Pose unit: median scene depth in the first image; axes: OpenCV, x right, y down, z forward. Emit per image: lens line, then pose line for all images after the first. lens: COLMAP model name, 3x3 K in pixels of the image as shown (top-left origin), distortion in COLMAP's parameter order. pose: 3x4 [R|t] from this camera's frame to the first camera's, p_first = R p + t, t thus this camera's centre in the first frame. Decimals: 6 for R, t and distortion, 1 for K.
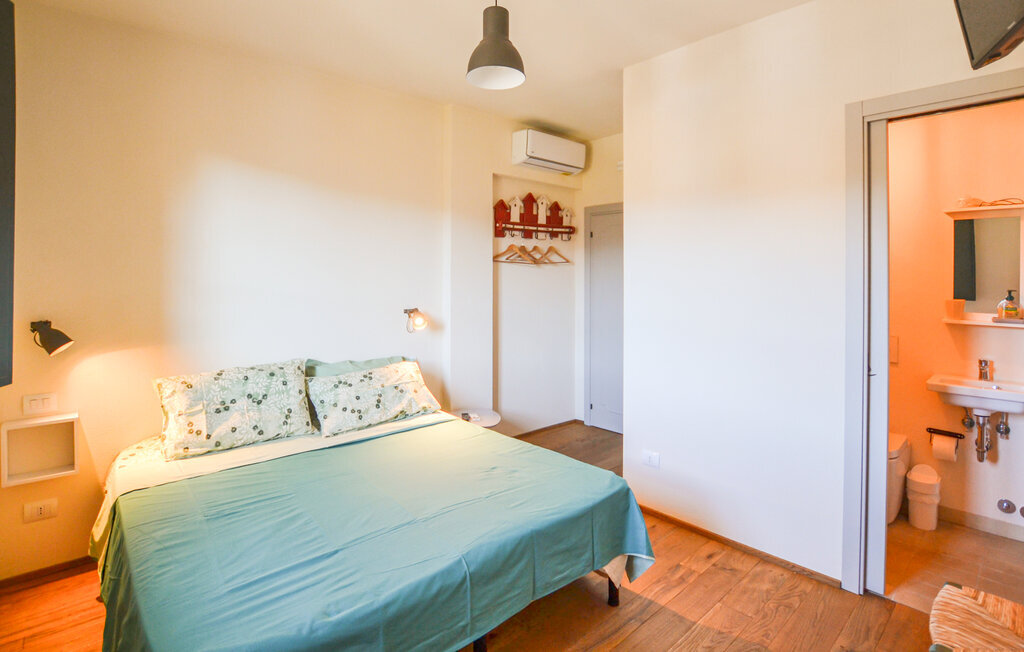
lens RADIAL K [[493.6, 0, 512.2], [0, 493.6, 278.9], [0, 0, 1]] dist [-0.021179, 0.000107]
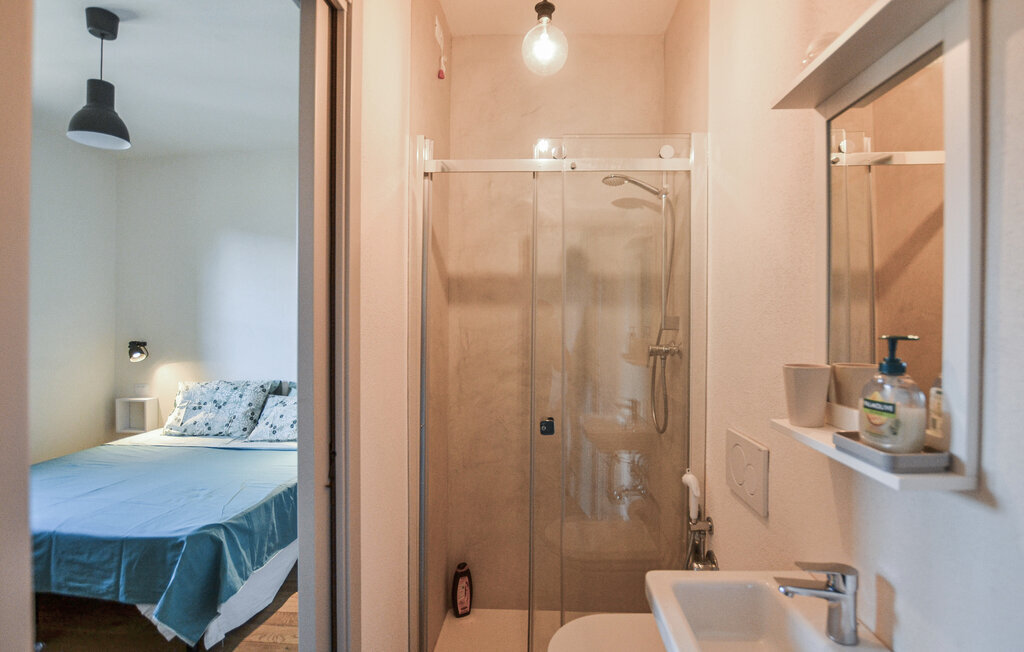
lens RADIAL K [[494.6, 0, 510.6], [0, 494.6, 321.1], [0, 0, 1]] dist [-0.021107, 0.000524]
pose [[0.692458, -0.002098, -0.721455, 1.079342], [0.001852, 0.999998, -0.001131, 0.014816], [0.721456, -0.000553, 0.692460, 0.662689]]
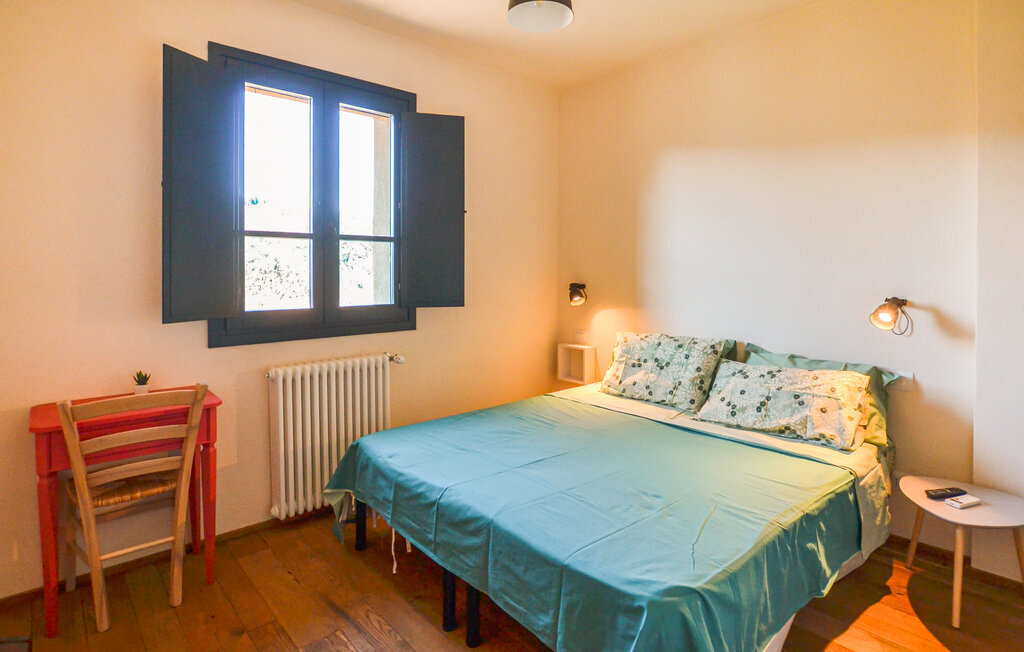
lens RADIAL K [[526.9, 0, 526.0], [0, 526.9, 275.3], [0, 0, 1]] dist [-0.025083, 0.000120]
pose [[0.021851, 0.011074, -0.999700, 0.672544], [-0.002973, 0.999935, 0.011012, 0.034947], [0.999757, 0.002731, 0.021883, 0.698207]]
